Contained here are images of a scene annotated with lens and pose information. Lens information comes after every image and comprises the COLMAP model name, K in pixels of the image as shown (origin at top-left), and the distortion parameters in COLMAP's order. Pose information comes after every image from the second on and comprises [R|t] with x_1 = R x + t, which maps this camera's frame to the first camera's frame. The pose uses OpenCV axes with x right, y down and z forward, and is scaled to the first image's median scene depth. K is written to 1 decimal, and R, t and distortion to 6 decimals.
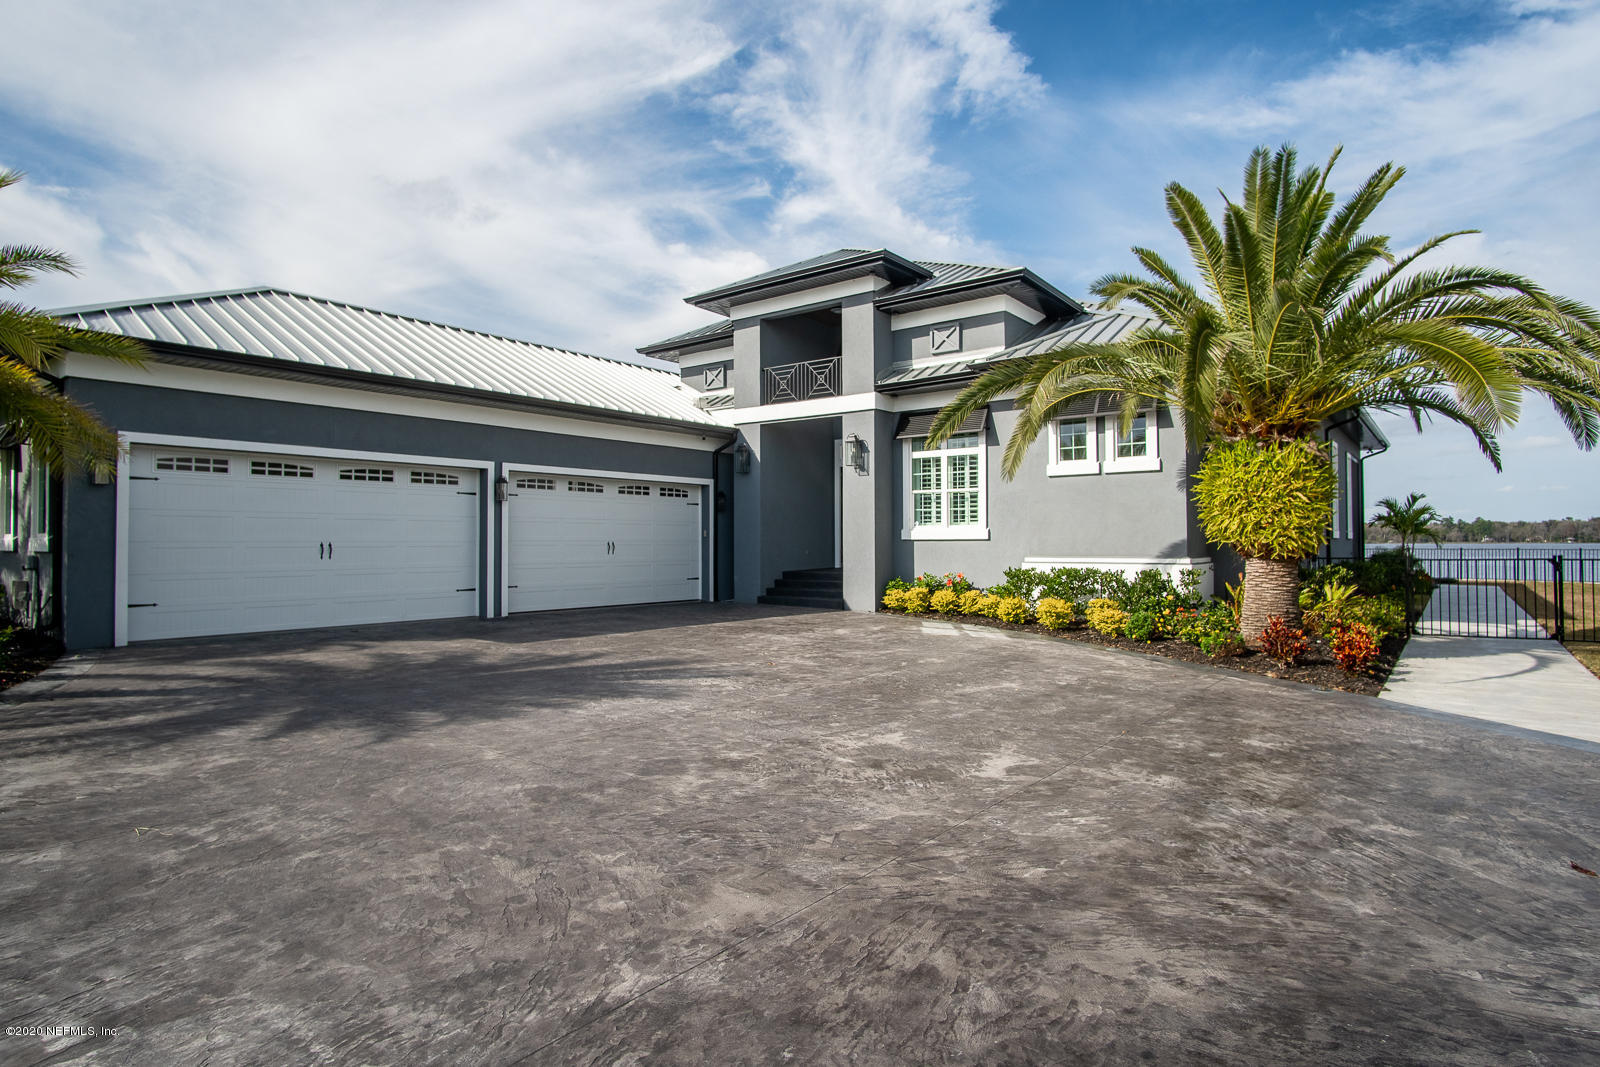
lens RADIAL K [[854.5, 0, 807.6], [0, 854.5, 531.7], [0, 0, 1]] dist [0.000371, 0.004164]
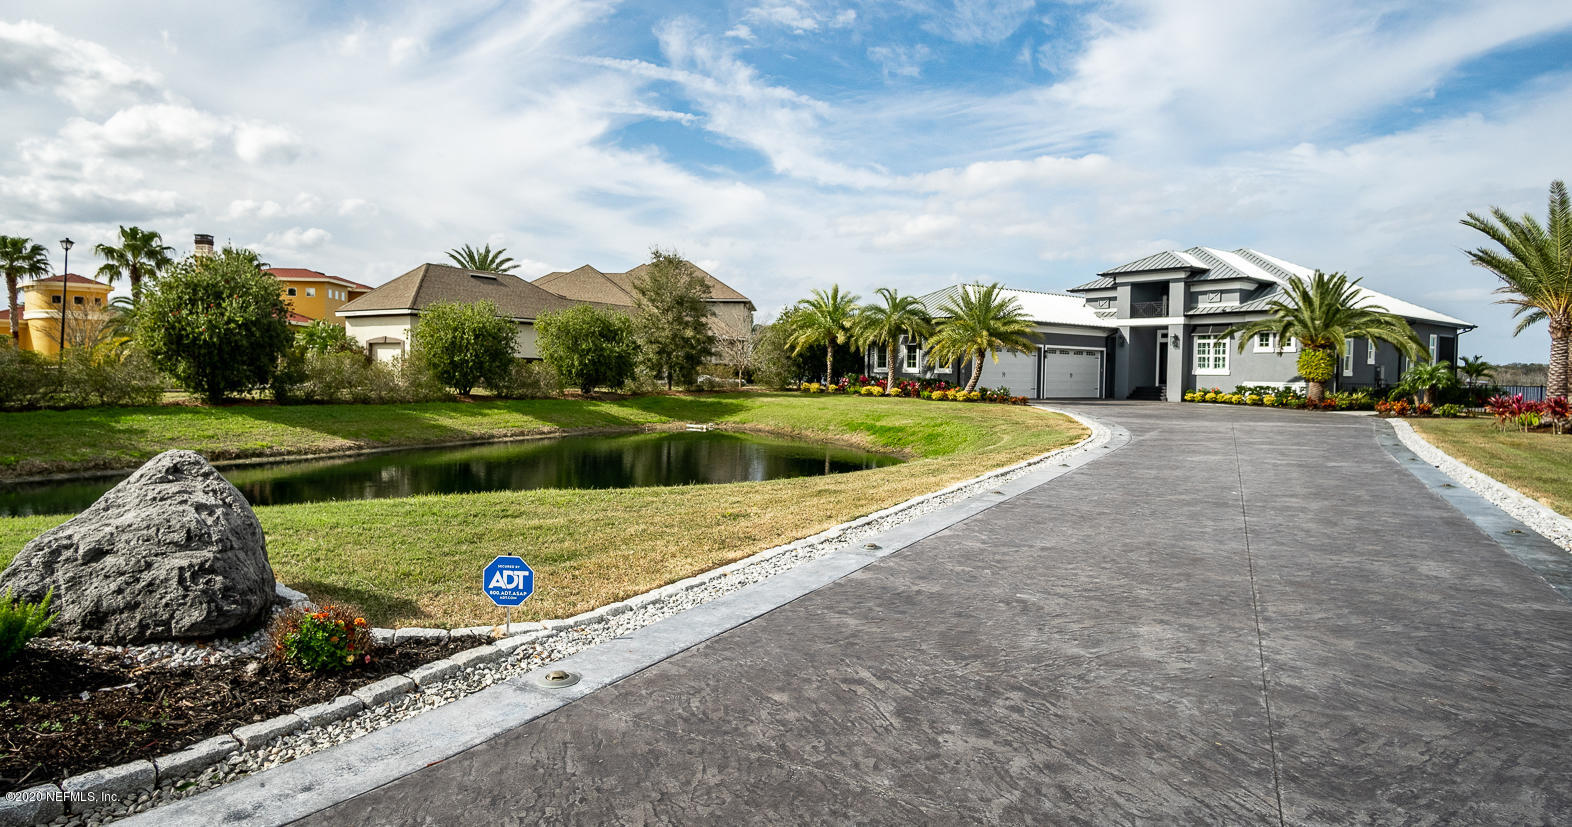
lens RADIAL K [[914.4, 0, 787.6], [0, 914.4, 420.6], [0, 0, 1]] dist [0.027480, -0.004628]
pose [[0.973228, 0.028829, -0.228025, -0.478884], [-0.015102, 0.997980, 0.061715, -0.005039], [0.229344, -0.056620, 0.971697, -2.149859]]
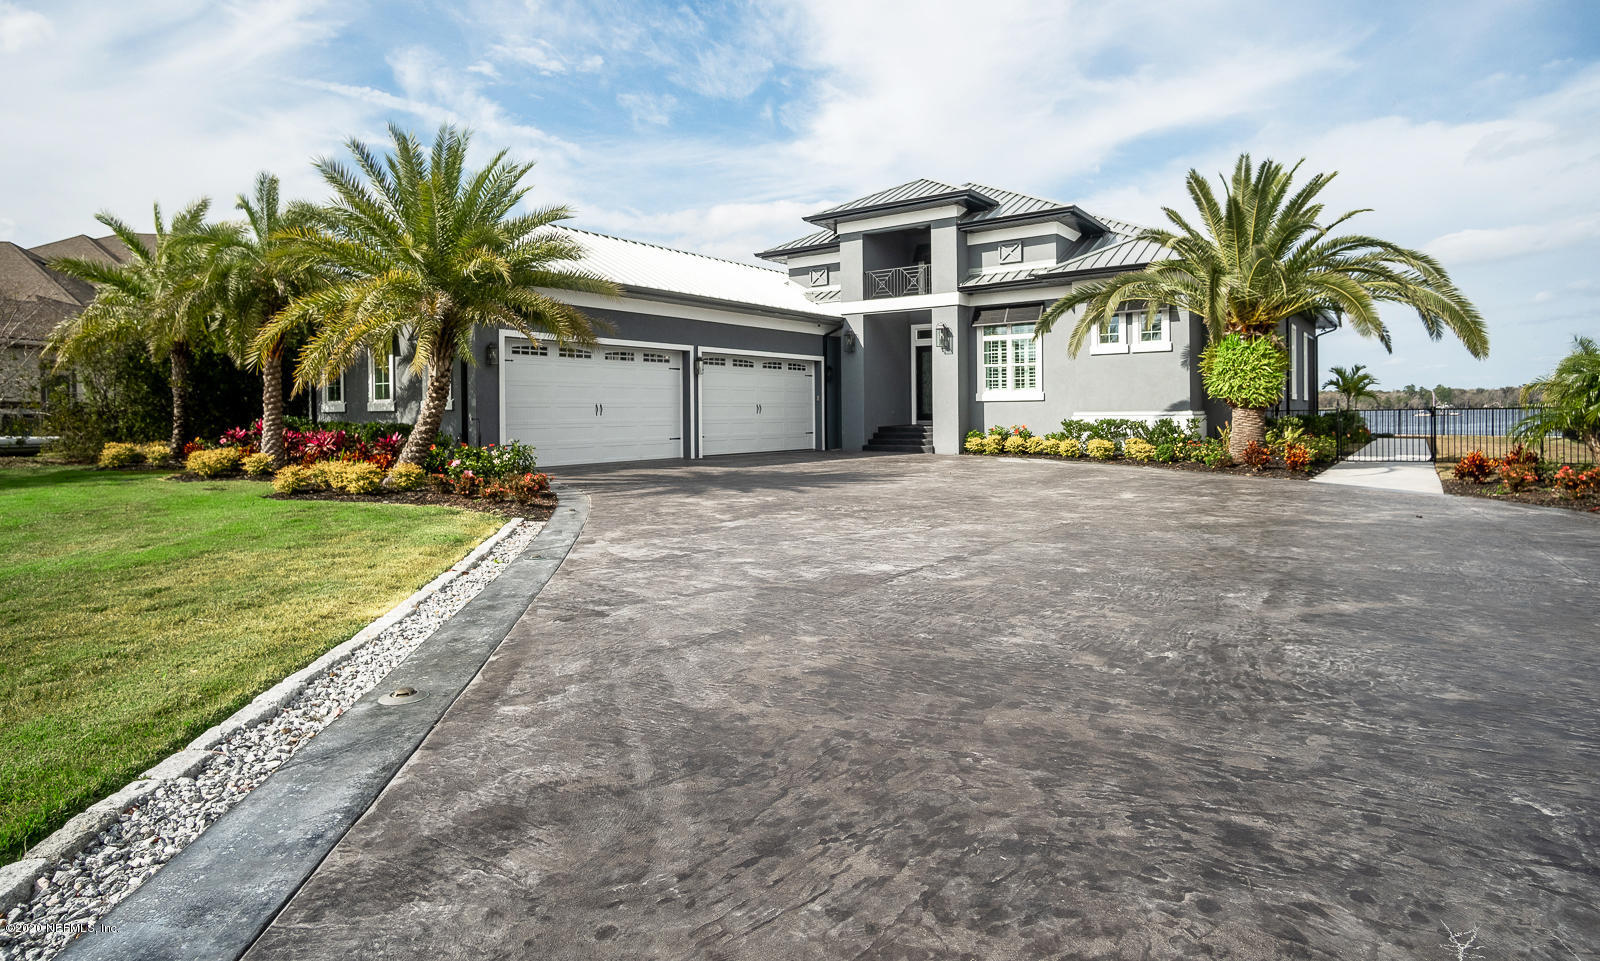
lens RADIAL K [[894.3, 0, 796.7], [0, 894.3, 430.5], [0, 0, 1]] dist [0.027614, -0.001127]
pose [[0.999093, -0.007429, 0.041938, -0.256771], [0.006193, 0.999545, 0.029530, 0.013044], [-0.042139, -0.029244, 0.998684, -0.445900]]
